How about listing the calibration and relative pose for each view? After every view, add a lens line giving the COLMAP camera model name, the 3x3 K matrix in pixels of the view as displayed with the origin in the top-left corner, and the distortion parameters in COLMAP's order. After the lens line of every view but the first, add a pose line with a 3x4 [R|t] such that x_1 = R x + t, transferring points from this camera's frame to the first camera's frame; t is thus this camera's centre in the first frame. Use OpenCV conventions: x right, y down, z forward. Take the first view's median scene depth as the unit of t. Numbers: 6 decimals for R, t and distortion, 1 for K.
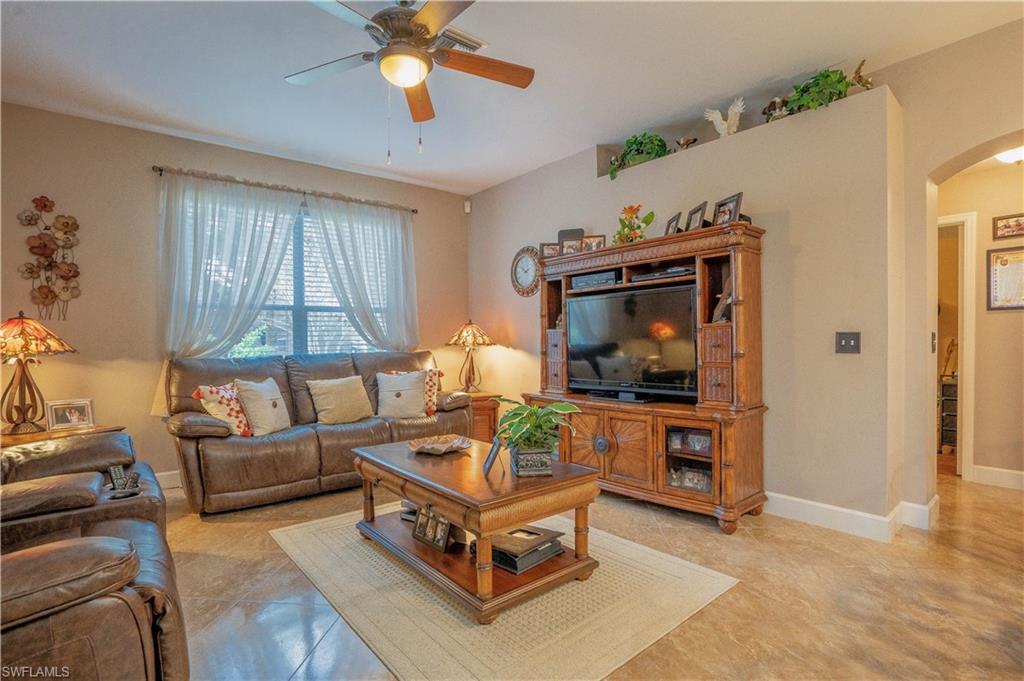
lens RADIAL K [[492.1, 0, 514.8], [0, 492.1, 336.7], [0, 0, 1]] dist [-0.020995, 0.003791]
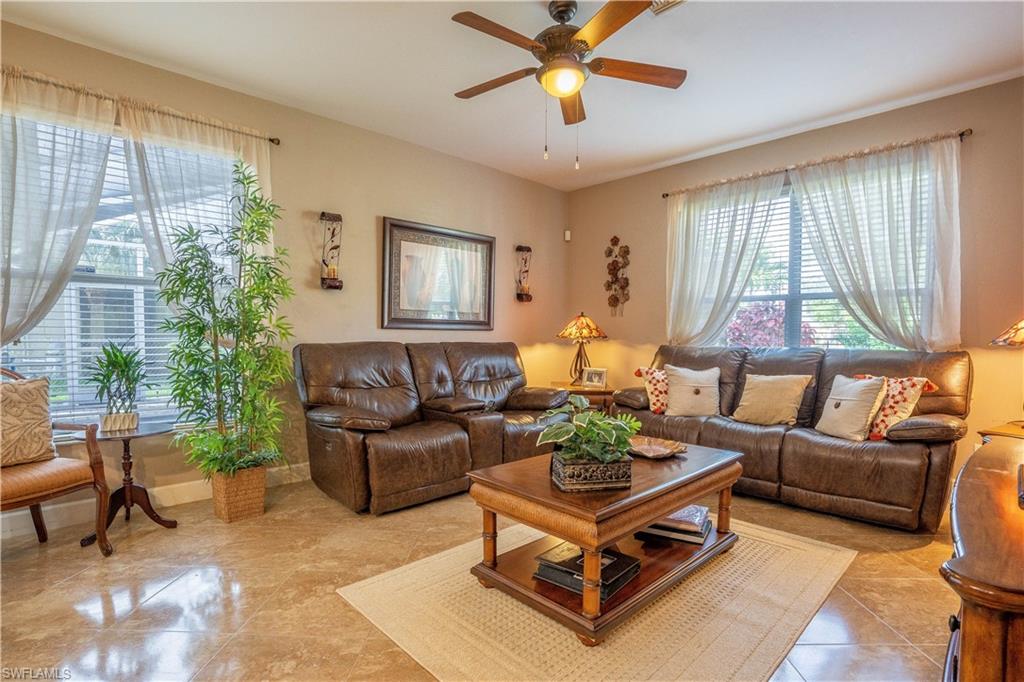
lens RADIAL K [[492.1, 0, 510.4], [0, 492.1, 342.1], [0, 0, 1]] dist [-0.020995, 0.003791]
pose [[0.106555, 0.033956, -0.993727, 0.506438], [-0.000445, 0.999418, 0.034103, -0.005305], [0.994307, -0.003192, 0.106508, 0.458616]]
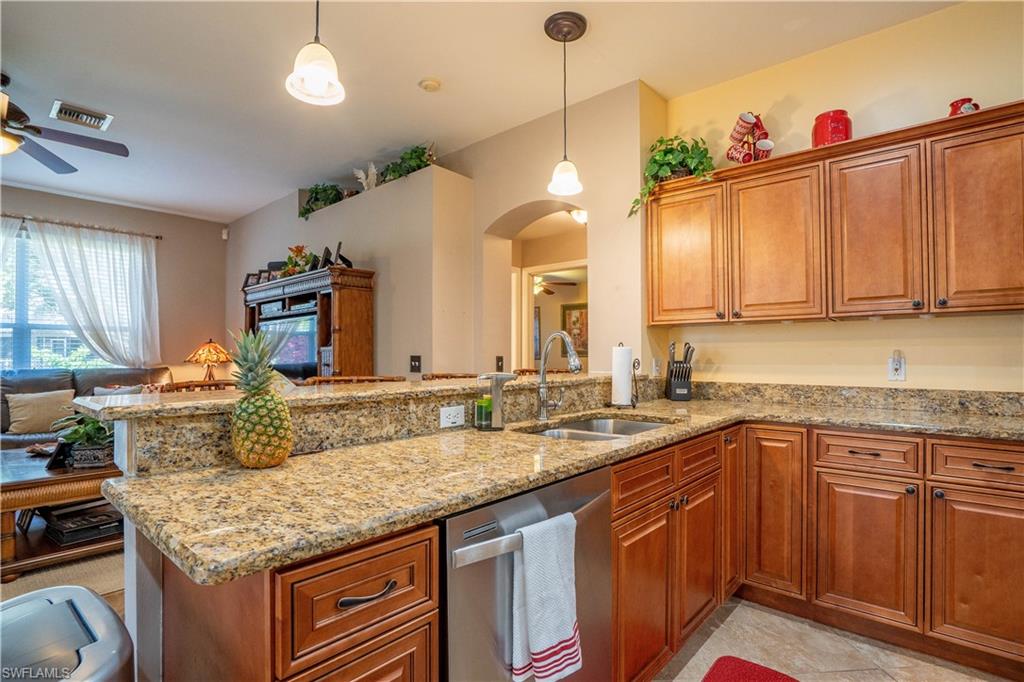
lens RADIAL K [[492.1, 0, 511.0], [0, 492.1, 352.1], [0, 0, 1]] dist [-0.020995, 0.003791]
pose [[0.988193, 0.012091, 0.152734, 0.537834], [-0.011641, 0.999925, -0.003839, -0.011923], [-0.152769, 0.002016, 0.988260, -0.229794]]
